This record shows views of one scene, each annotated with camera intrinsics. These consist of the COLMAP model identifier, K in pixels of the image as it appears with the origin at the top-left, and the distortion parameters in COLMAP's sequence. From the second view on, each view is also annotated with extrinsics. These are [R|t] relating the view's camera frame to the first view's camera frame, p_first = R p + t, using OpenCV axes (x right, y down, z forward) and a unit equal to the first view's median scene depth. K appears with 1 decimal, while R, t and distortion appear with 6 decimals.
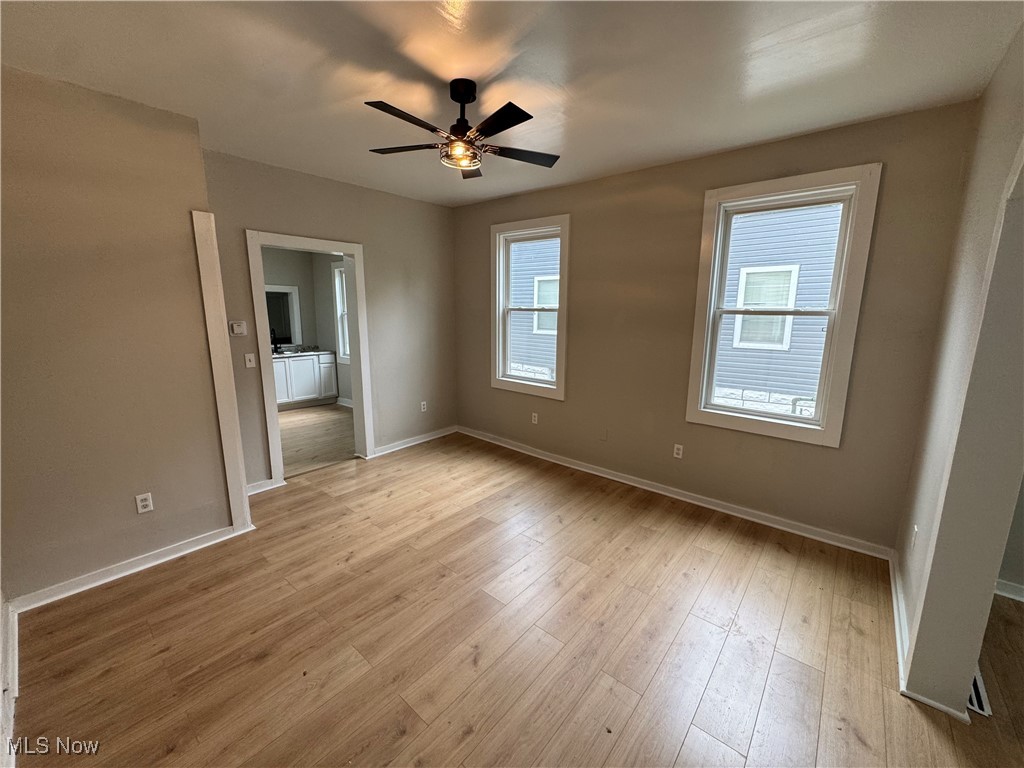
lens RADIAL K [[408.2, 0, 512.0], [0, 408.2, 384.0], [0, 0, 1]] dist [-0.000486, -0.000027]
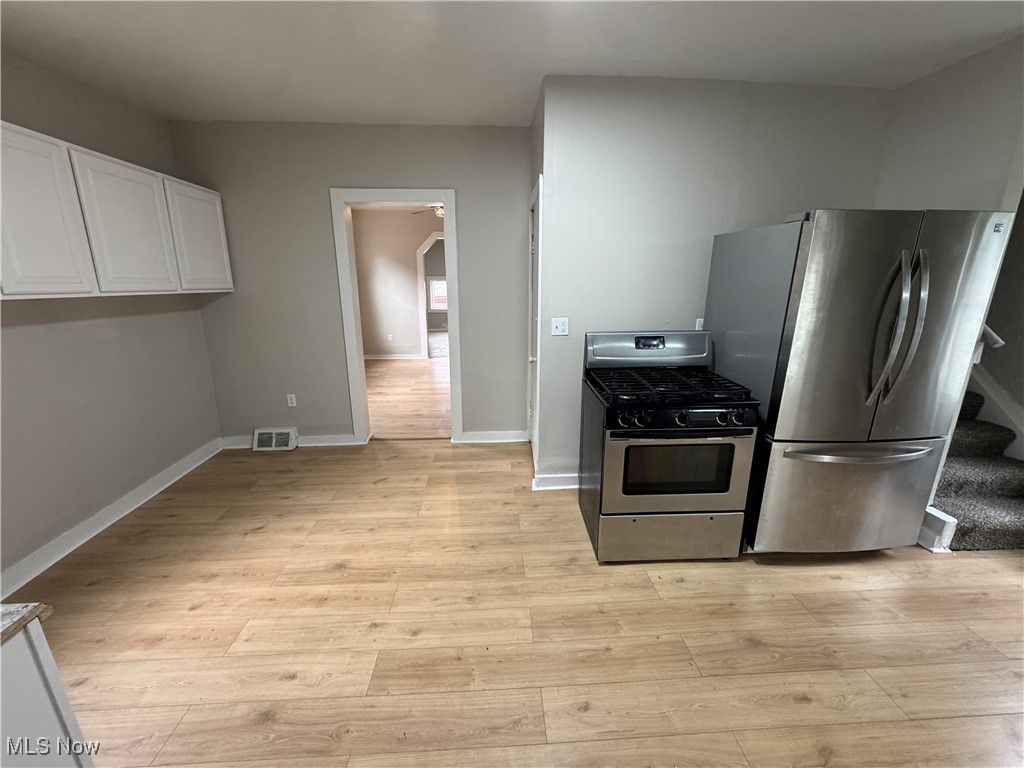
lens RADIAL K [[408.2, 0, 512.0], [0, 408.2, 384.0], [0, 0, 1]] dist [-0.000486, -0.000027]
pose [[-0.683066, -0.176480, 0.708714, -0.987172], [0.139837, 0.920813, 0.364072, -0.176837], [-0.716845, 0.347789, -0.604298, 1.050899]]
